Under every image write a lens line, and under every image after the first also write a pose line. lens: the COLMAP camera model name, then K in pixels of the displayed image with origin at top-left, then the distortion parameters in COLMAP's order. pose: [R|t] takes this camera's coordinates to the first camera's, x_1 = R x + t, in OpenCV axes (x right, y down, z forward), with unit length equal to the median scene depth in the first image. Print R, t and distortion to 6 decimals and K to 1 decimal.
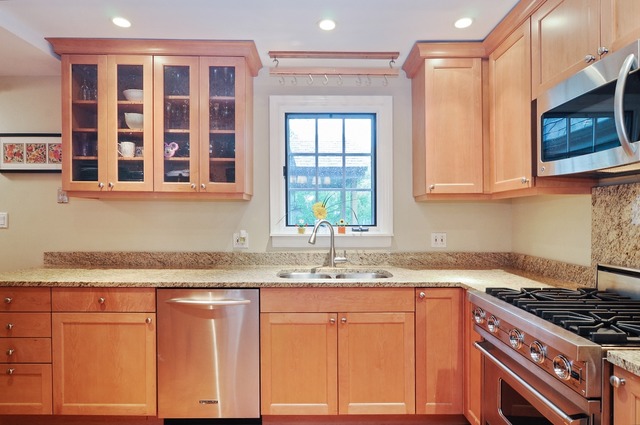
lens RADIAL K [[357.2, 0, 320.0], [0, 357.2, 212.5], [0, 0, 1]] dist [-0.002978, -0.000669]
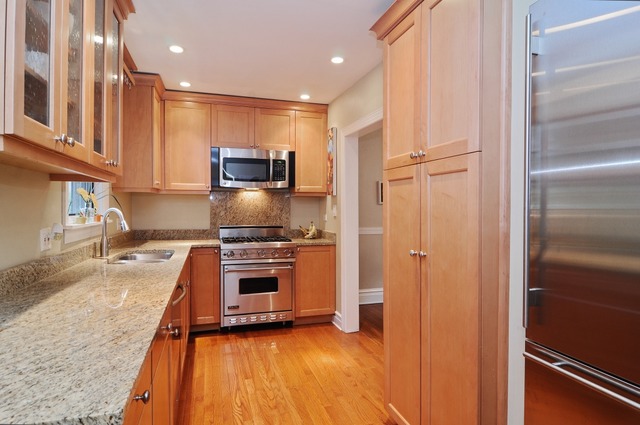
lens RADIAL K [[357.2, 0, 320.0], [0, 357.2, 212.5], [0, 0, 1]] dist [-0.002978, -0.000669]
pose [[-0.277593, -0.014689, 0.960586, -1.340988], [-0.009738, 0.999875, 0.012476, 0.020053], [-0.960649, -0.005891, -0.277701, 0.878389]]
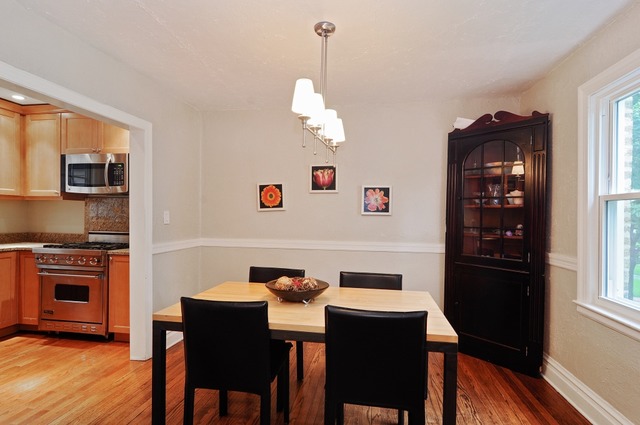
lens RADIAL K [[357.2, 0, 320.0], [0, 357.2, 212.5], [0, 0, 1]] dist [-0.002978, -0.000669]
pose [[0.189430, 0.006660, 0.981872, -1.033835], [-0.018947, 0.999816, -0.003127, 0.000340], [-0.981711, -0.018011, 0.189521, -0.779425]]
